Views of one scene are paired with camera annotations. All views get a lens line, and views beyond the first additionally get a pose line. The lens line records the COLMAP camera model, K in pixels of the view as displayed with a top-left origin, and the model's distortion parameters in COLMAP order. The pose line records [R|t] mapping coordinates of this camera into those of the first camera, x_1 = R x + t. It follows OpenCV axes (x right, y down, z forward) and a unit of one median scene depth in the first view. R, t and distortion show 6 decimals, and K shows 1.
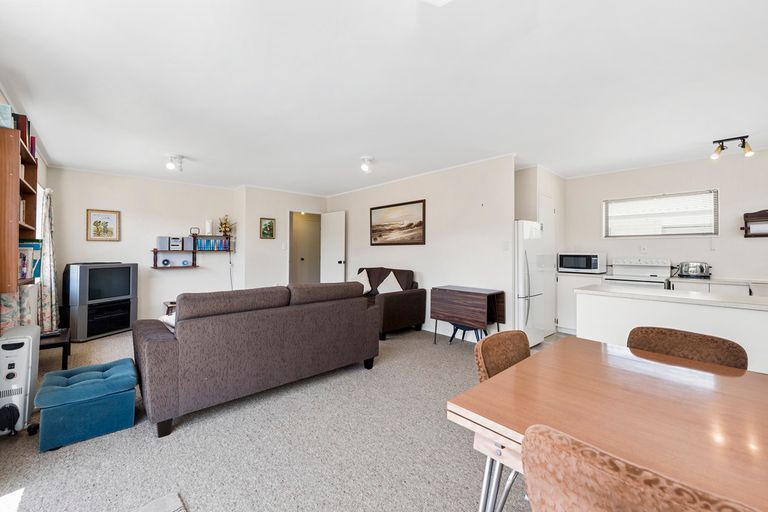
lens RADIAL K [[321.7, 0, 382.8], [0, 321.7, 251.8], [0, 0, 1]] dist [0.011611, -0.000059]
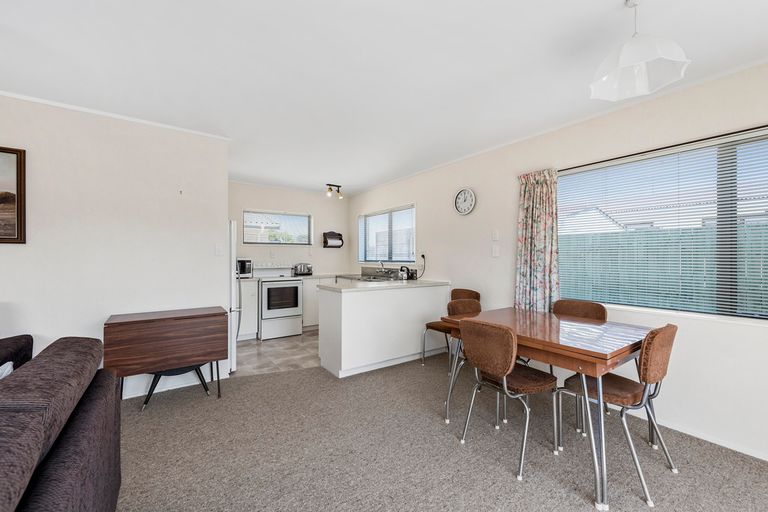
lens RADIAL K [[321.7, 0, 384.7], [0, 321.7, 256.1], [0, 0, 1]] dist [0.011611, -0.000059]
pose [[0.099271, -0.001329, 0.995060, -0.392909], [0.000397, 0.999999, 0.001296, -0.004354], [-0.995060, 0.000267, 0.099271, 0.520373]]
